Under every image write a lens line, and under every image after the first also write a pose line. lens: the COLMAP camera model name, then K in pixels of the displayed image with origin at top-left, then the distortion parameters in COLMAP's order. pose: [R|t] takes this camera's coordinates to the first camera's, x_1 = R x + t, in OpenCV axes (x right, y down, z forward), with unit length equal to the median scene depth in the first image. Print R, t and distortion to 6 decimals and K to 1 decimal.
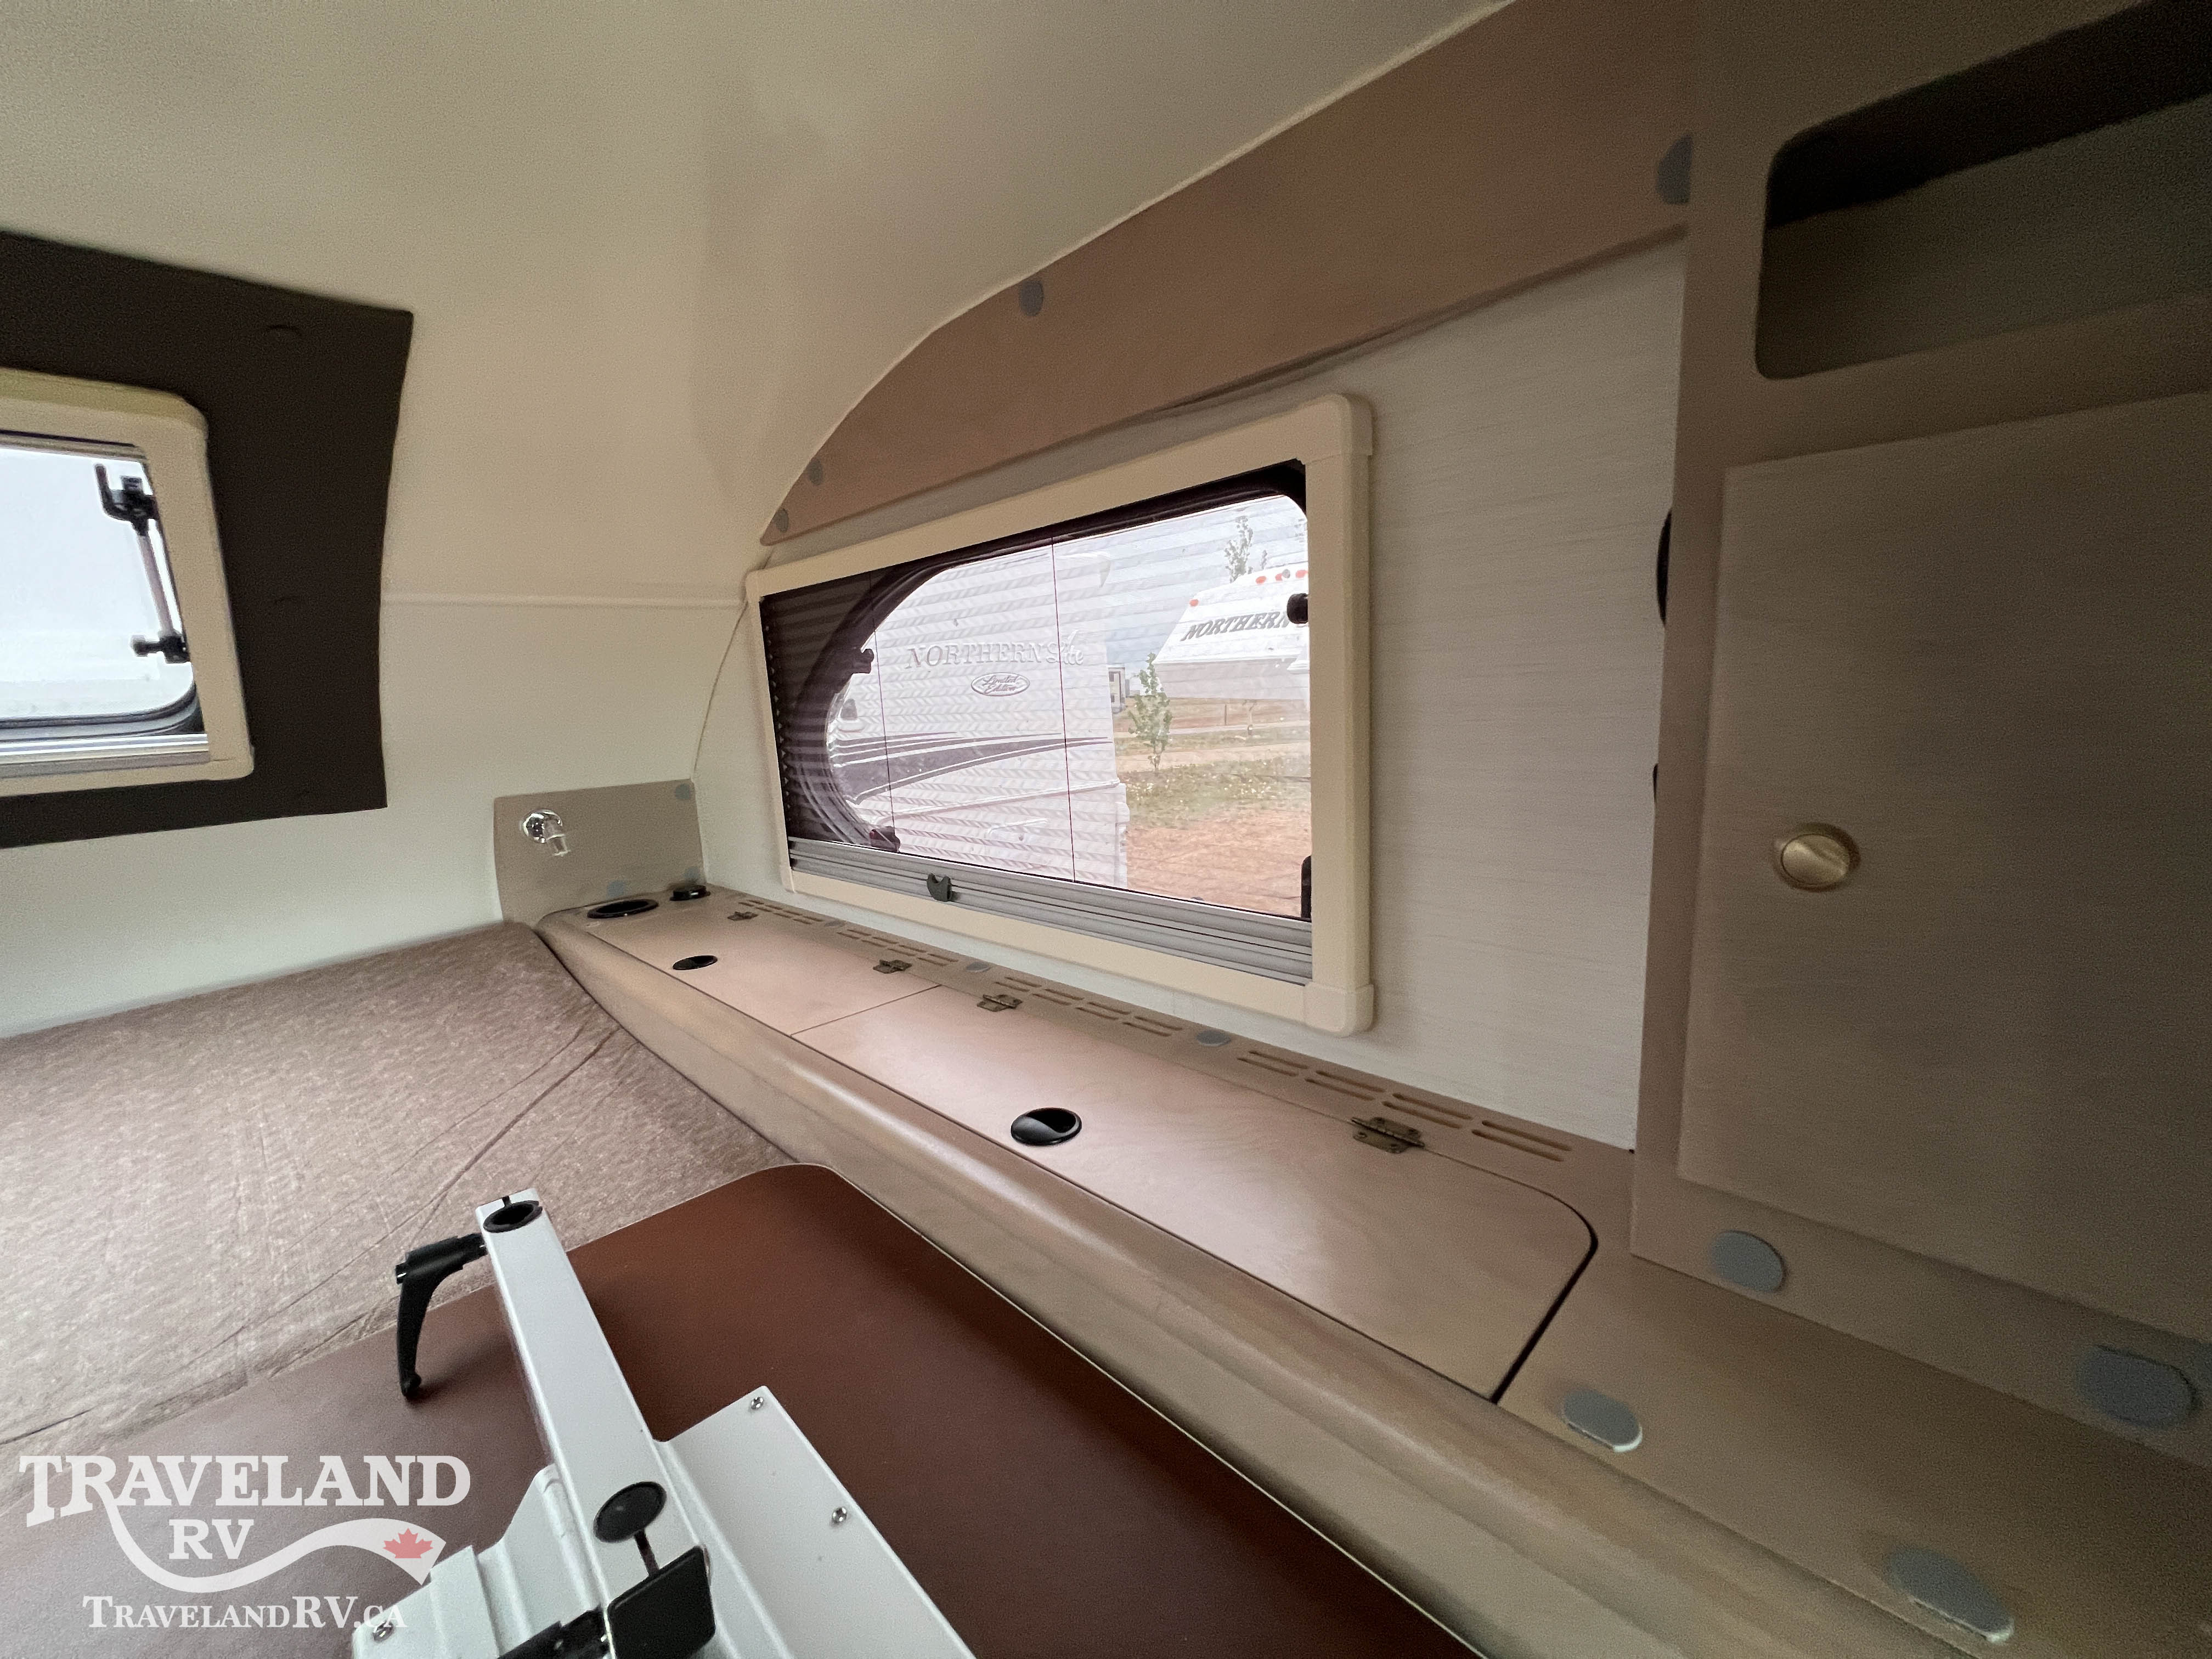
lens RADIAL K [[882.3, 0, 1109.8], [0, 882.3, 834.5], [0, 0, 1]] dist [0.000118, -0.000702]
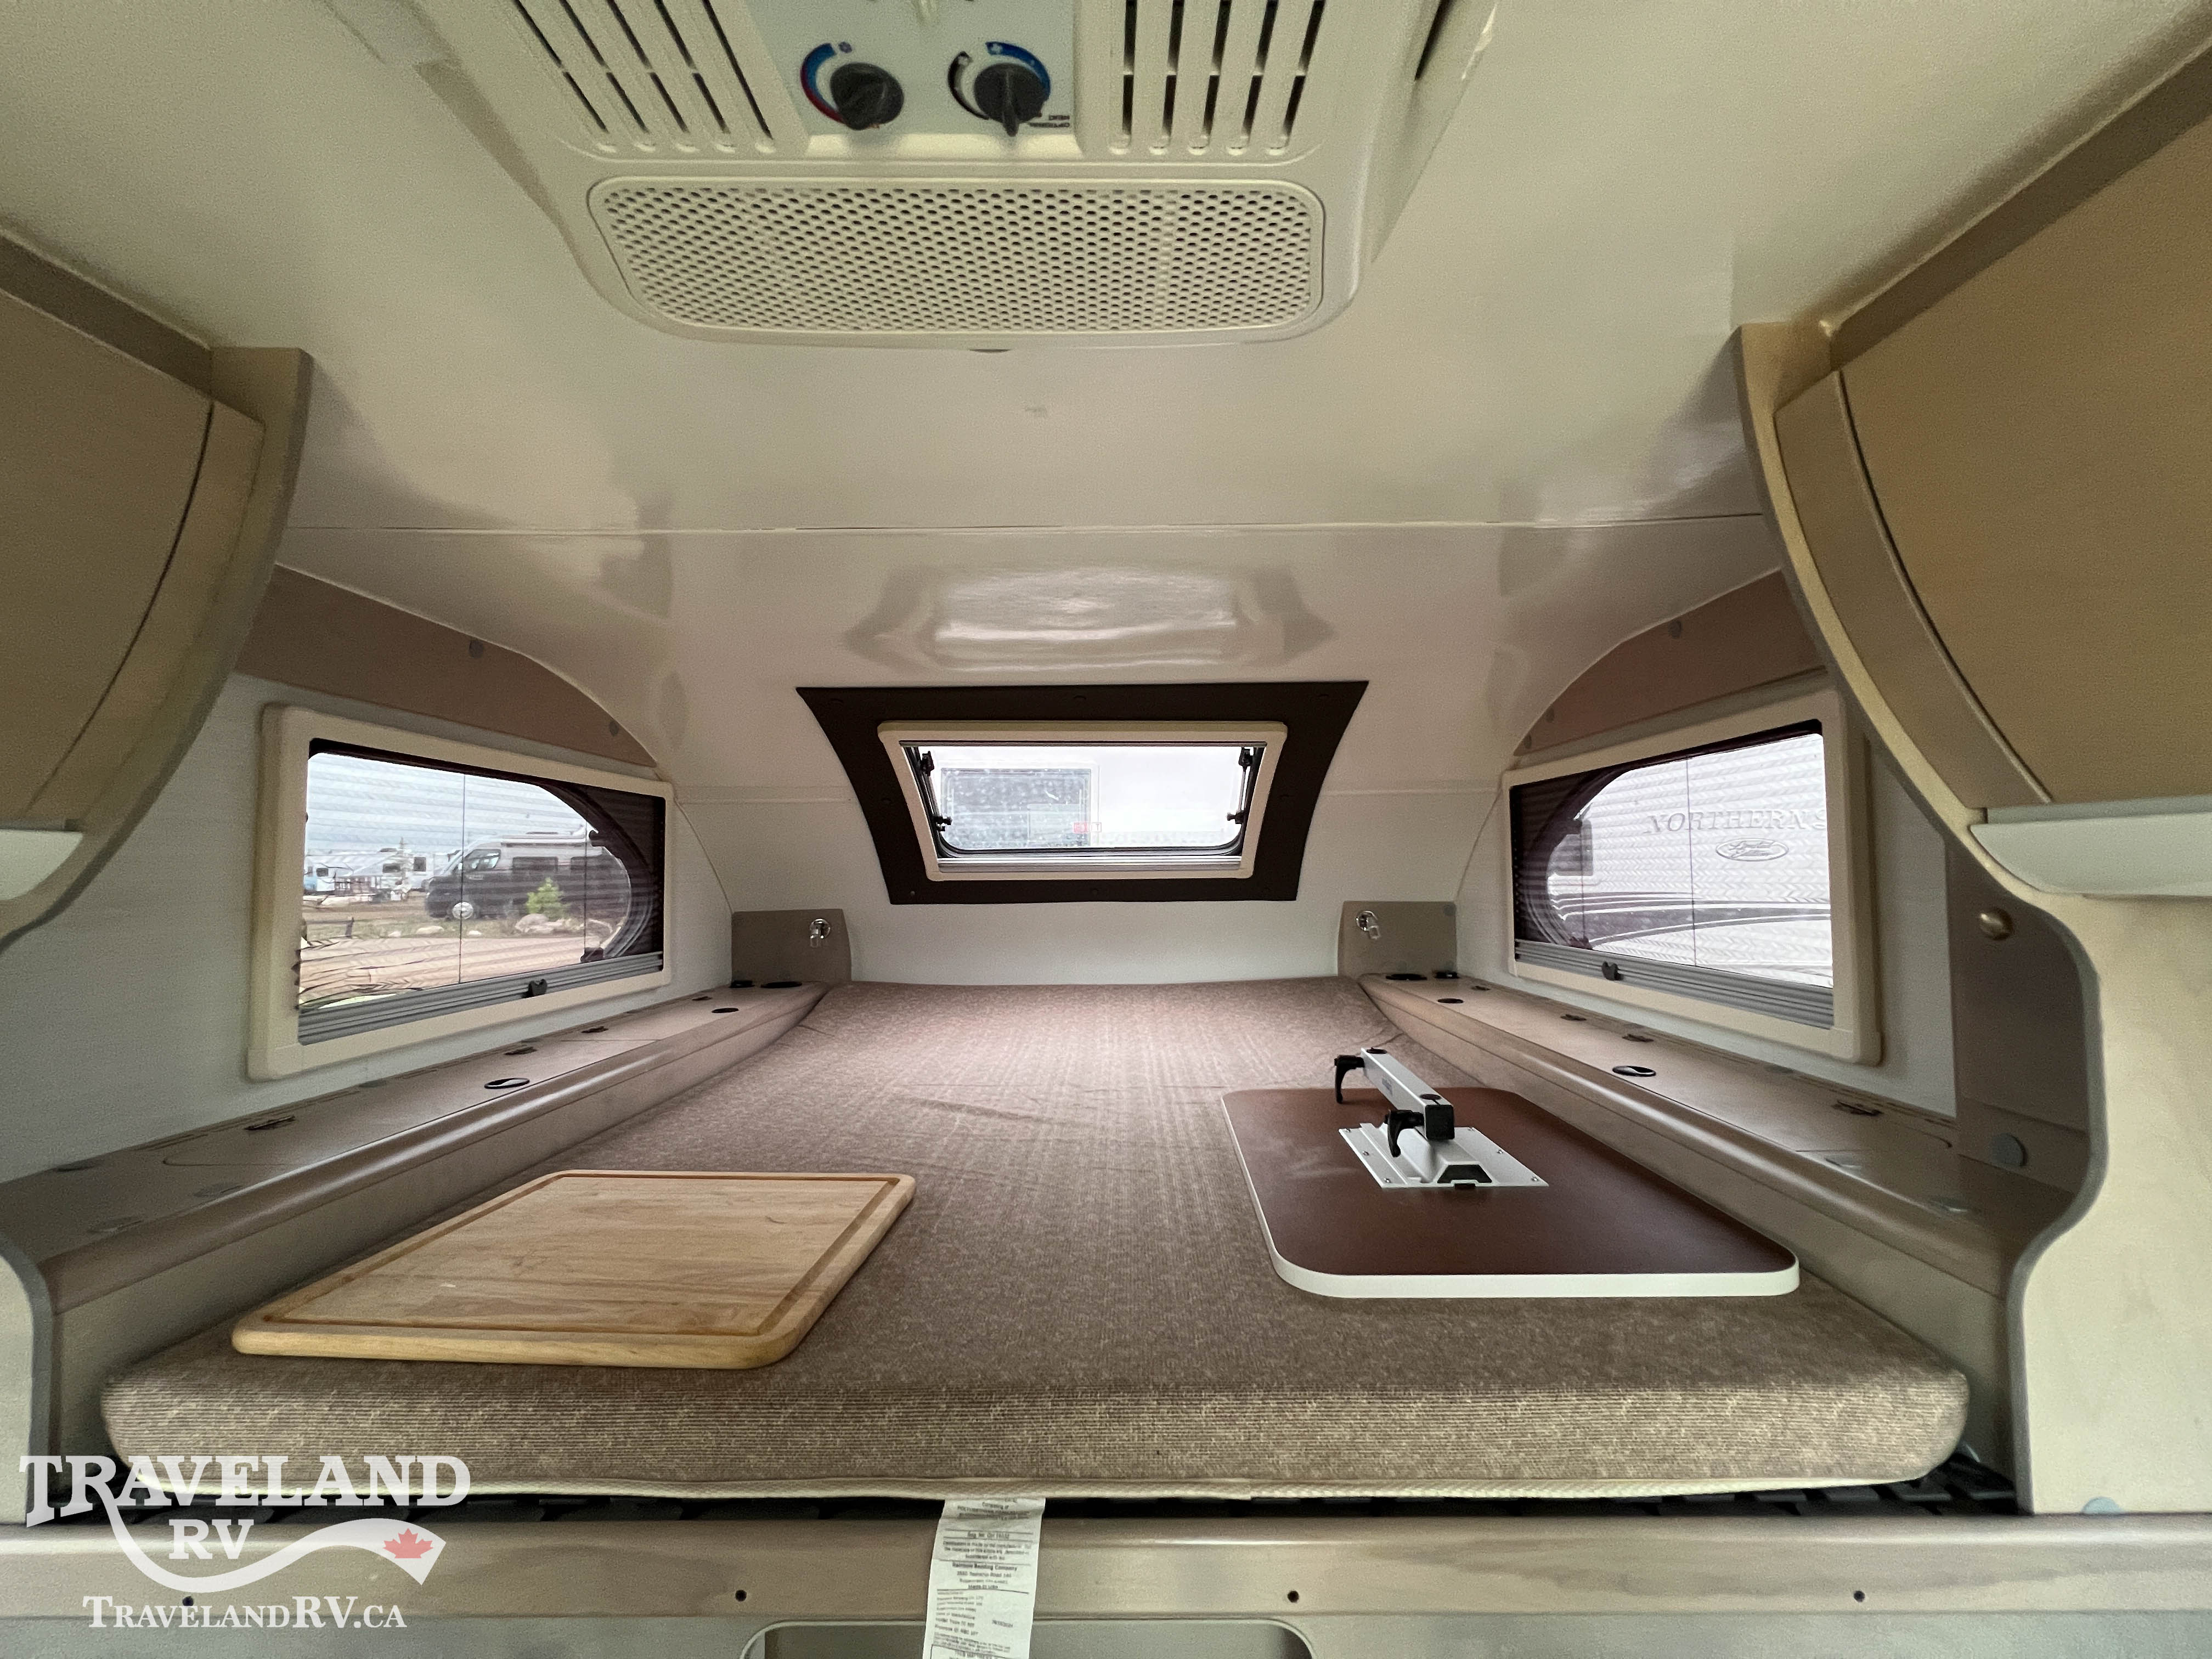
lens RADIAL K [[882.3, 0, 1112.8], [0, 882.3, 827.4], [0, 0, 1]] dist [0.000118, -0.000702]
pose [[0.696393, 0.012814, -0.717546, 0.258376], [-0.148142, 0.980873, -0.126259, 0.116157], [0.702204, 0.194224, 0.684972, -0.606658]]
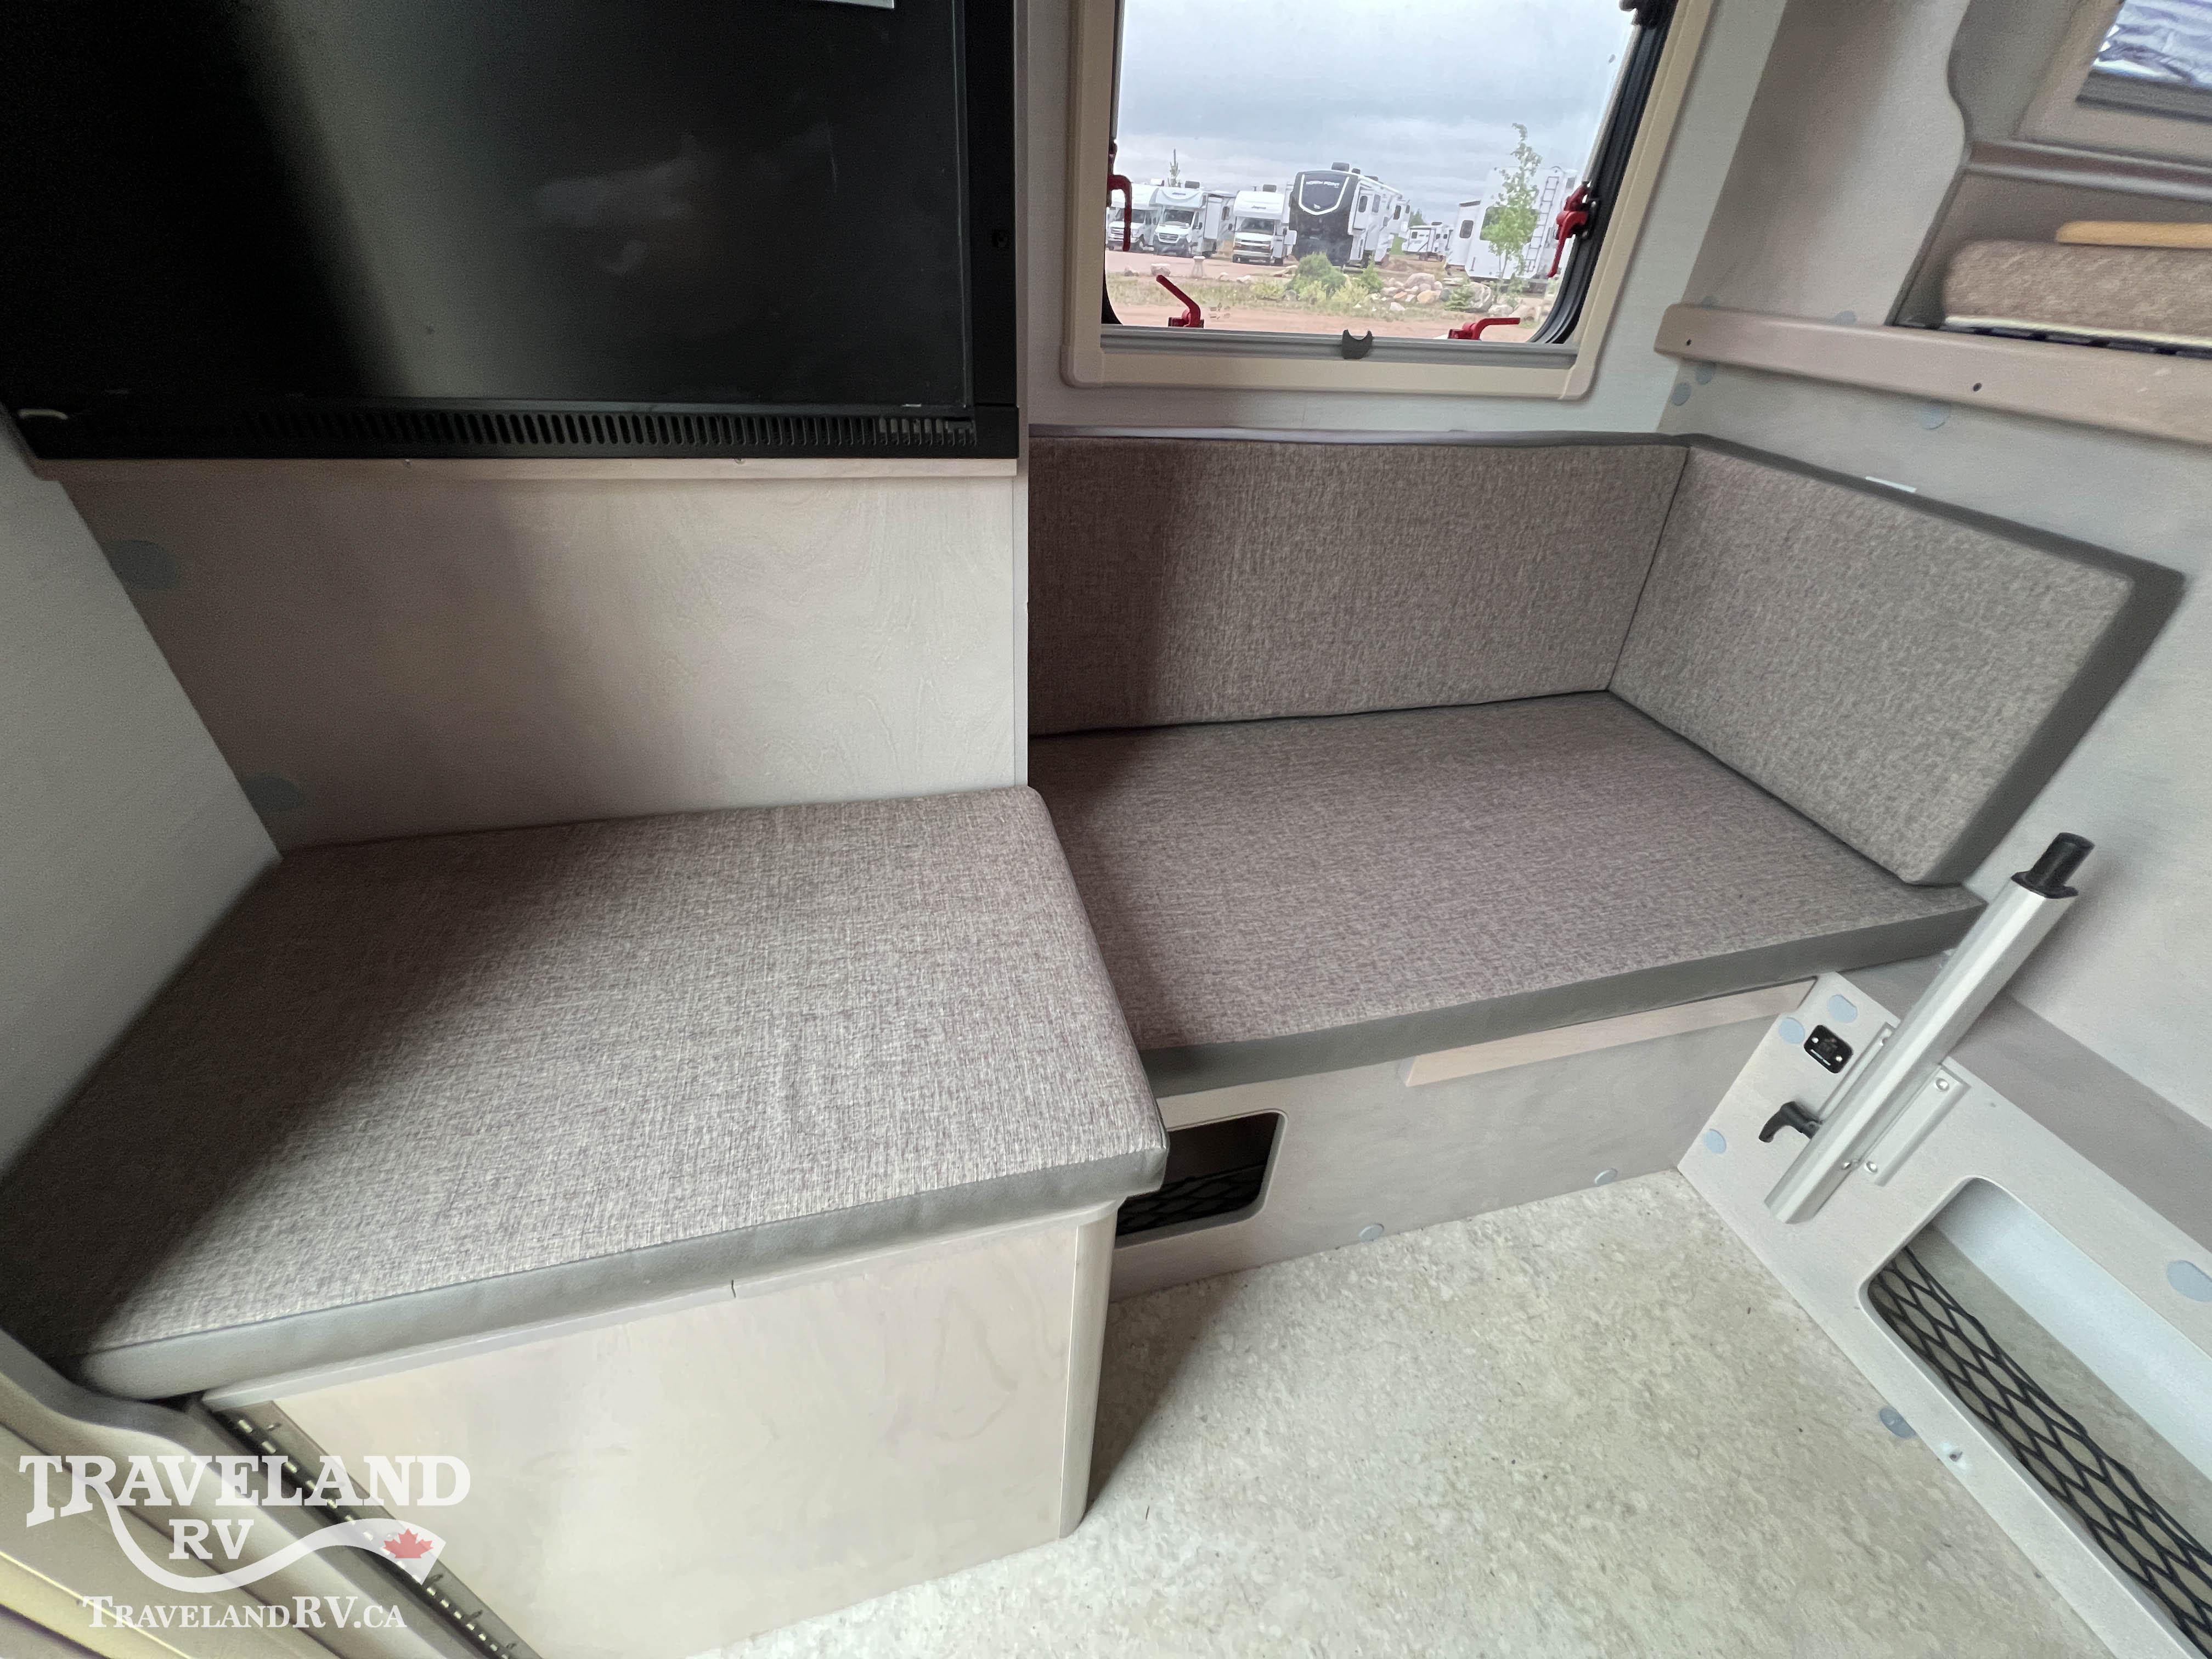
lens RADIAL K [[882.3, 0, 1106.0], [0, 882.3, 830.4], [0, 0, 1]] dist [0.000118, -0.000702]
pose [[-0.513872, 0.502576, -0.695236, 0.578974], [-0.171094, 0.734101, 0.657132, 0.465372], [0.840632, 0.456633, -0.291246, -0.766751]]
